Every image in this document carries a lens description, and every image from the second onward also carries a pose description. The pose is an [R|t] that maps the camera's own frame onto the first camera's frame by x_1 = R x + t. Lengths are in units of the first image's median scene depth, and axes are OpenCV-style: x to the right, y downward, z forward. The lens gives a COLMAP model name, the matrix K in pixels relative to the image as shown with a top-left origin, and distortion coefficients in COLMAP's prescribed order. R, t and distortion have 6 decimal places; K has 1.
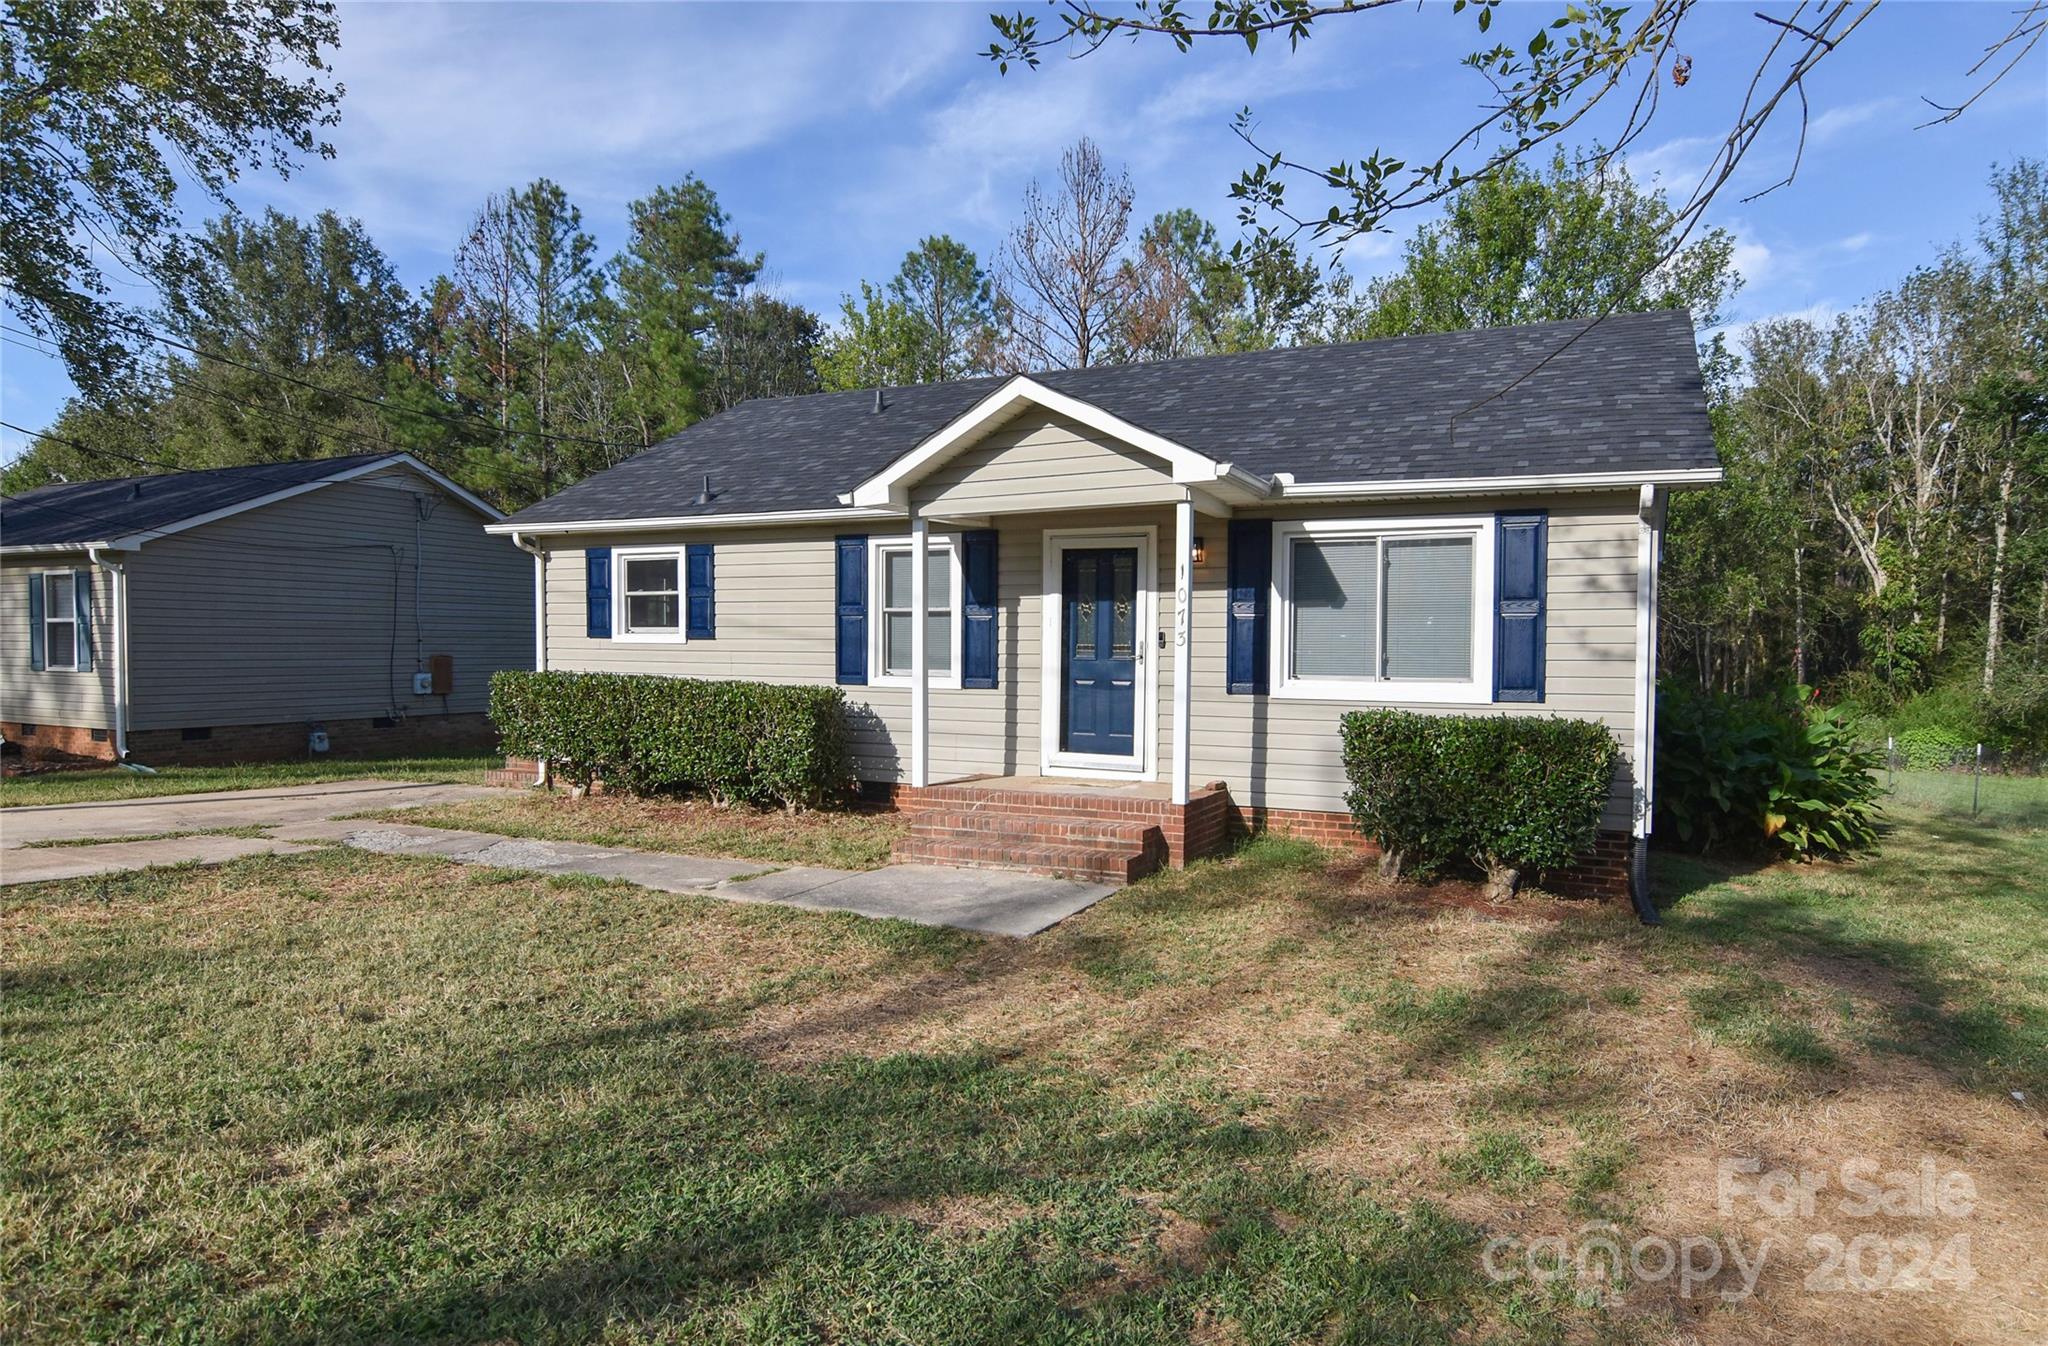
lens RADIAL K [[1181.2, 0, 1023.0], [0, 1181.2, 679.9], [0, 0, 1]] dist [0.004043, 0.000511]
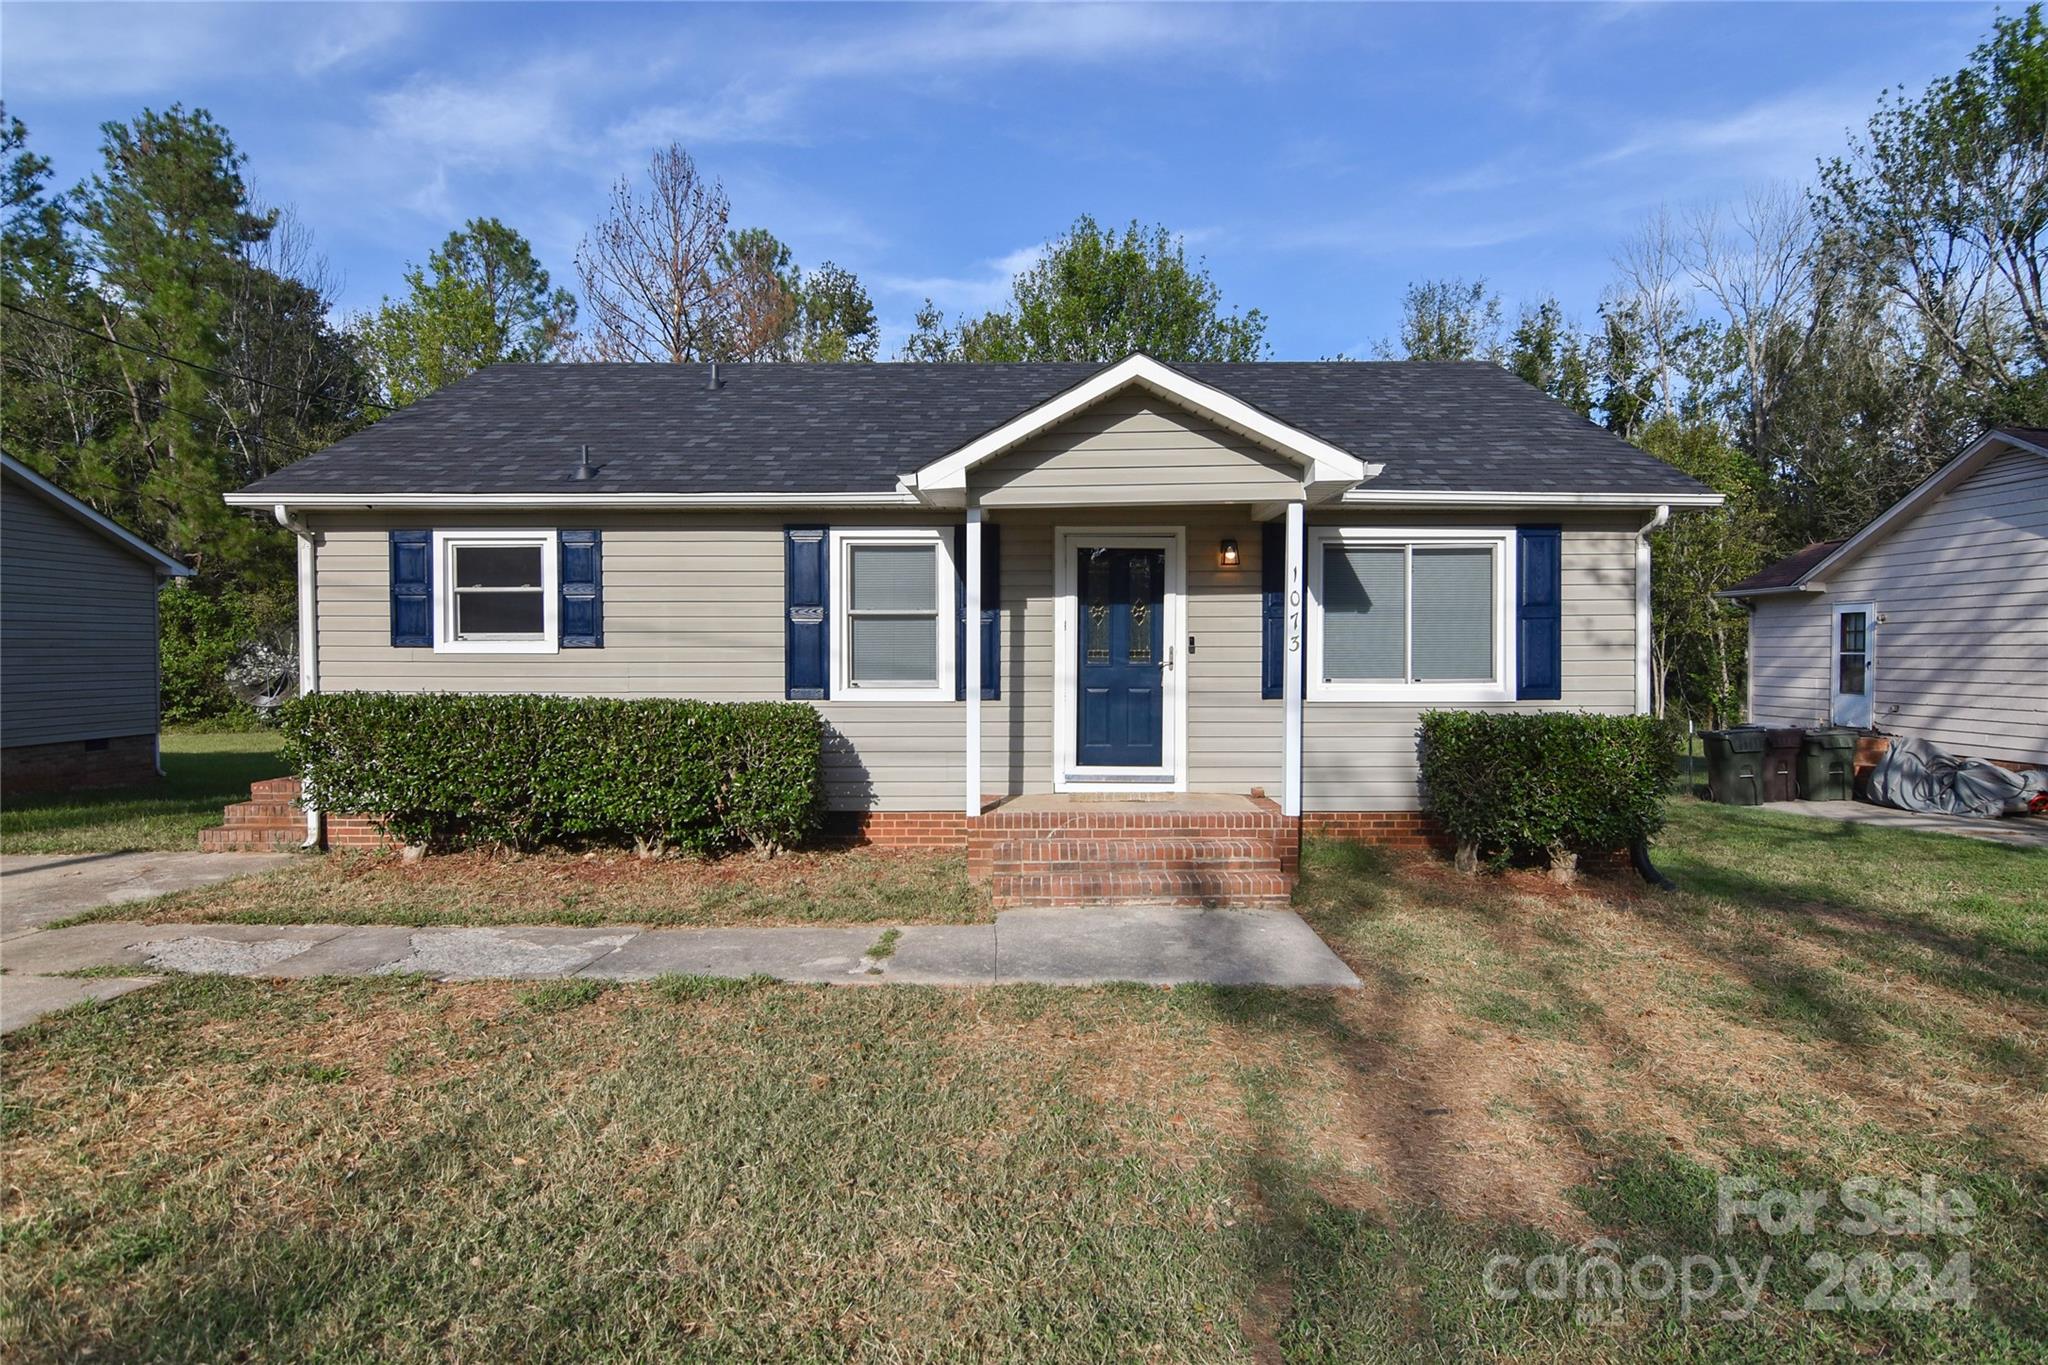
lens RADIAL K [[1090.1, 0, 1030.8], [0, 1090.1, 667.8], [0, 0, 1]] dist [-0.005791, -0.010720]
pose [[0.906041, -0.016184, 0.422880, -0.343627], [0.020701, 0.999767, -0.006090, -0.011181], [-0.422683, 0.014272, 0.906165, 0.225598]]
